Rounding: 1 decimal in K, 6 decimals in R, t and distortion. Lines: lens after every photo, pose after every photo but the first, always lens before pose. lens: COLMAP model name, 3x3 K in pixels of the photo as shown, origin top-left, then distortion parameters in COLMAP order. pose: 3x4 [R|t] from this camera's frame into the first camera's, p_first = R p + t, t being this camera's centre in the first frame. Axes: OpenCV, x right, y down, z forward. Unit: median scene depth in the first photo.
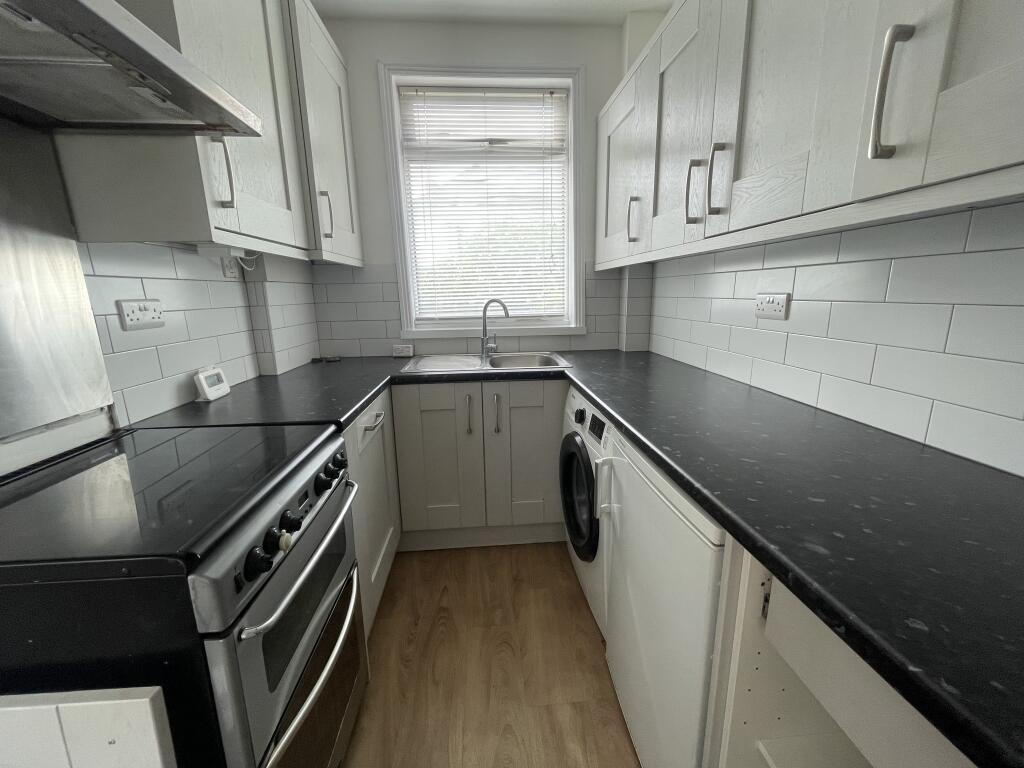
lens RADIAL K [[415.5, 0, 513.1], [0, 415.5, 385.9], [0, 0, 1]] dist [0.000385, -0.000181]
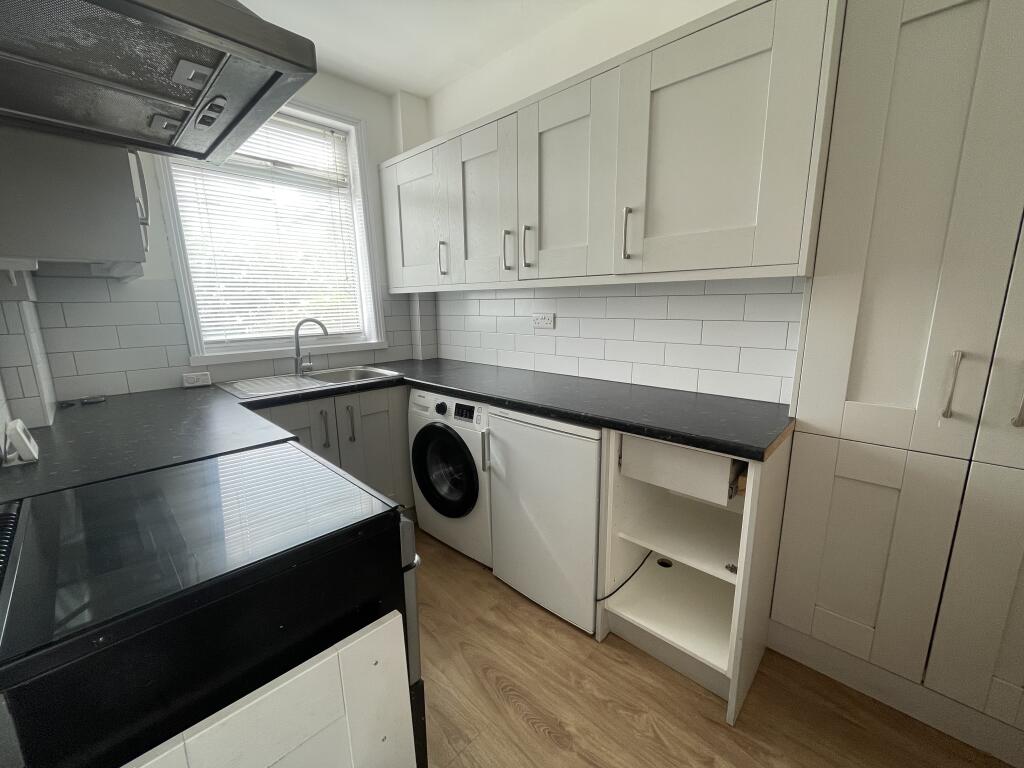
lens RADIAL K [[415.5, 0, 513.1], [0, 415.5, 385.9], [0, 0, 1]] dist [0.000385, -0.000181]
pose [[0.740716, -0.121734, 0.660697, -0.361025], [0.145110, 0.989222, 0.019581, 0.007842], [-0.655959, 0.081370, 0.750398, -0.084670]]
